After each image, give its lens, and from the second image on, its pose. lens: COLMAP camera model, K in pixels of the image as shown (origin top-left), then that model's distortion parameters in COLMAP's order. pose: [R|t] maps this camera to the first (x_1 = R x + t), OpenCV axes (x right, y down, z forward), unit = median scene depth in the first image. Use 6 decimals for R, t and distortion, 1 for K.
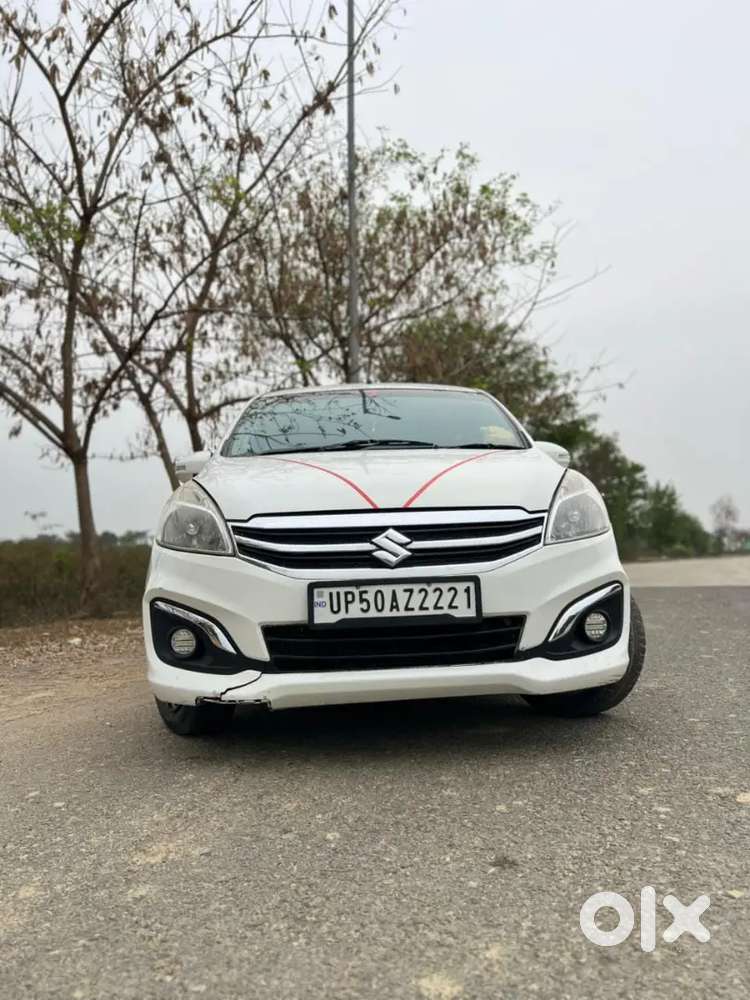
lens RADIAL K [[751.4, 0, 375.0], [0, 751.4, 500.0], [0, 0, 1]] dist [0.075748, -0.095928]
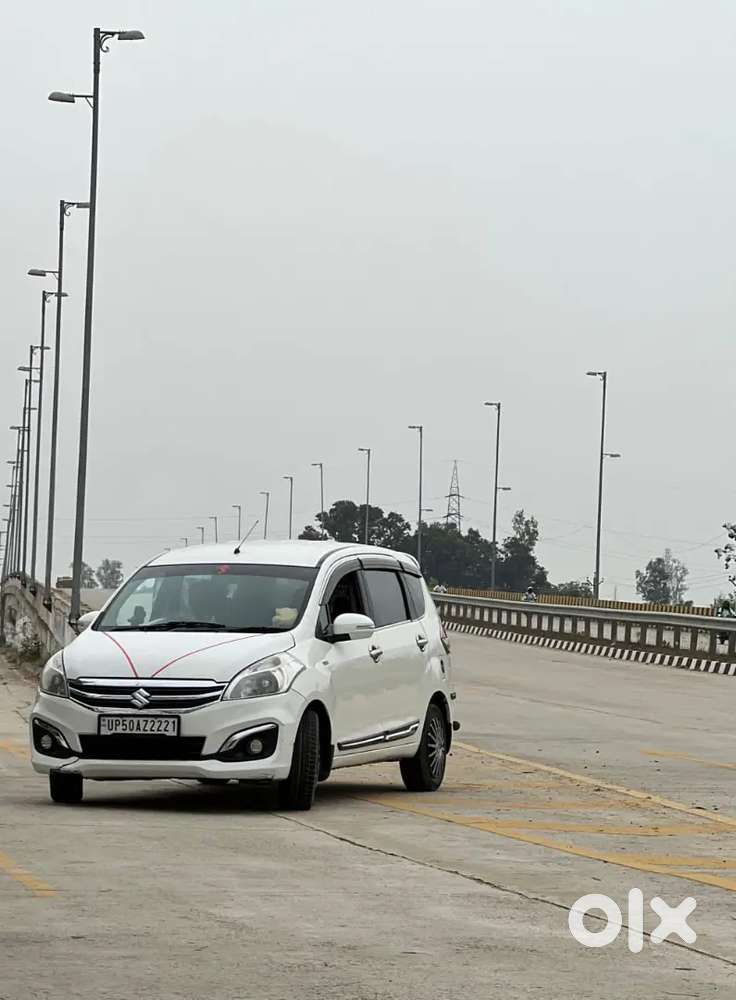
lens RADIAL K [[2981.9, 0, 368.0], [0, 2981.9, 500.0], [0, 0, 1]] dist [-0.611302, 0.249324]
pose [[0.949557, 0.024763, -0.312616, 2.899747], [-0.015329, 0.999351, 0.032599, -0.692334], [0.313220, -0.026163, 0.949320, -5.933055]]
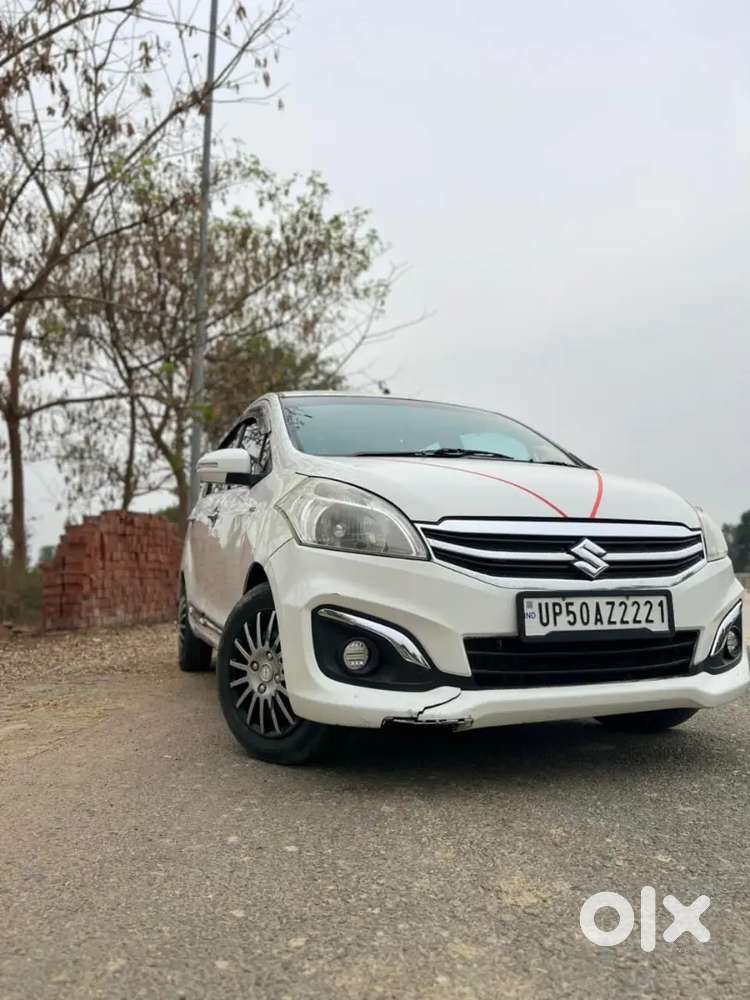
lens RADIAL K [[755.4, 0, 373.7], [0, 755.4, 503.5], [0, 0, 1]] dist [0.043005, -0.054385]
pose [[0.954499, 0.059251, 0.292270, -0.525543], [-0.049961, 0.997983, -0.039153, 0.044318], [-0.294001, 0.022770, 0.955534, 0.148215]]
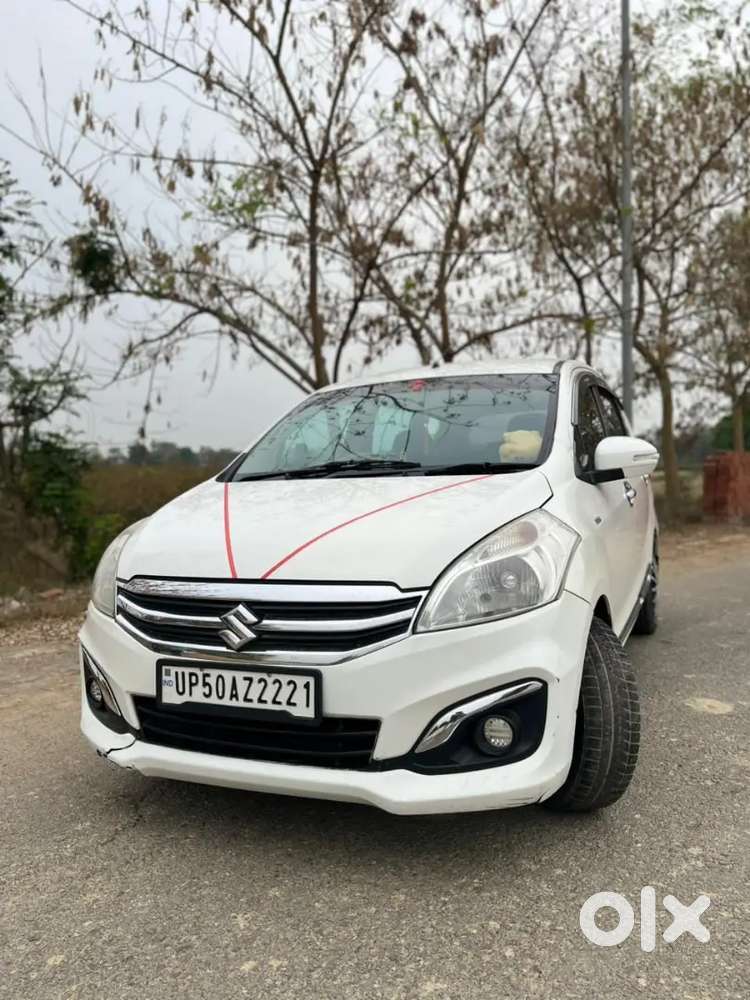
lens RADIAL K [[755.4, 0, 373.7], [0, 755.4, 503.5], [0, 0, 1]] dist [0.043005, -0.054385]
pose [[0.904632, 0.016916, -0.425858, 0.539120], [0.034835, 0.992934, 0.113439, -0.175534], [0.424768, -0.117456, 0.897651, 0.279397]]
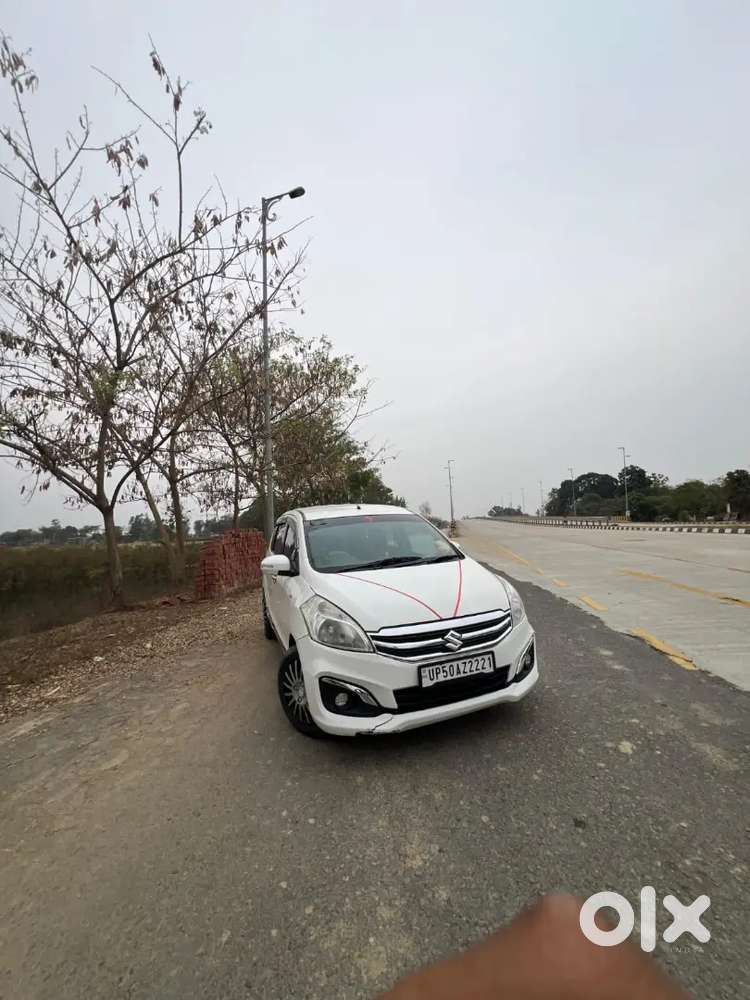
lens RADIAL K [[400.2, 0, 374.6], [0, 400.2, 498.4], [0, 0, 1]] dist [-0.001089, -0.000039]
pose [[0.952084, -0.006331, 0.305770, -0.490065], [0.010474, 0.999874, -0.011912, -0.297647], [-0.305657, 0.014544, 0.952031, 0.053650]]
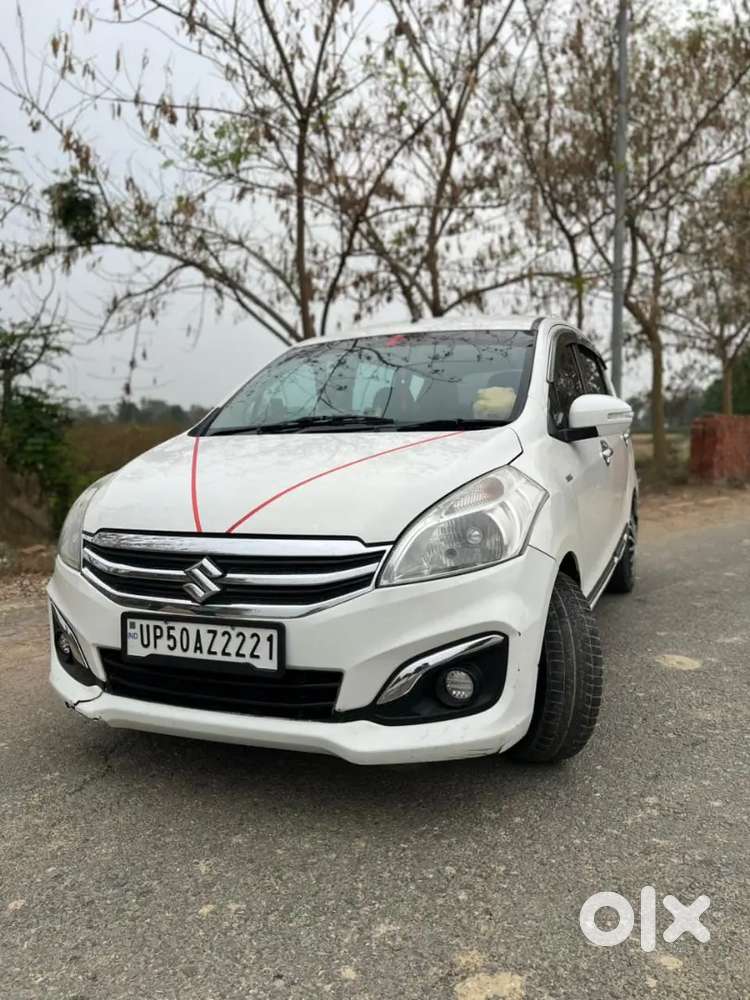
lens RADIAL K [[754.7, 0, 378.8], [0, 754.7, 502.3], [0, 0, 1]] dist [0.047153, -0.061466]
pose [[0.911687, 0.045734, -0.408332, 0.565023], [0.024070, 0.986135, 0.164190, -0.167019], [0.410179, -0.159518, 0.897946, 0.295993]]
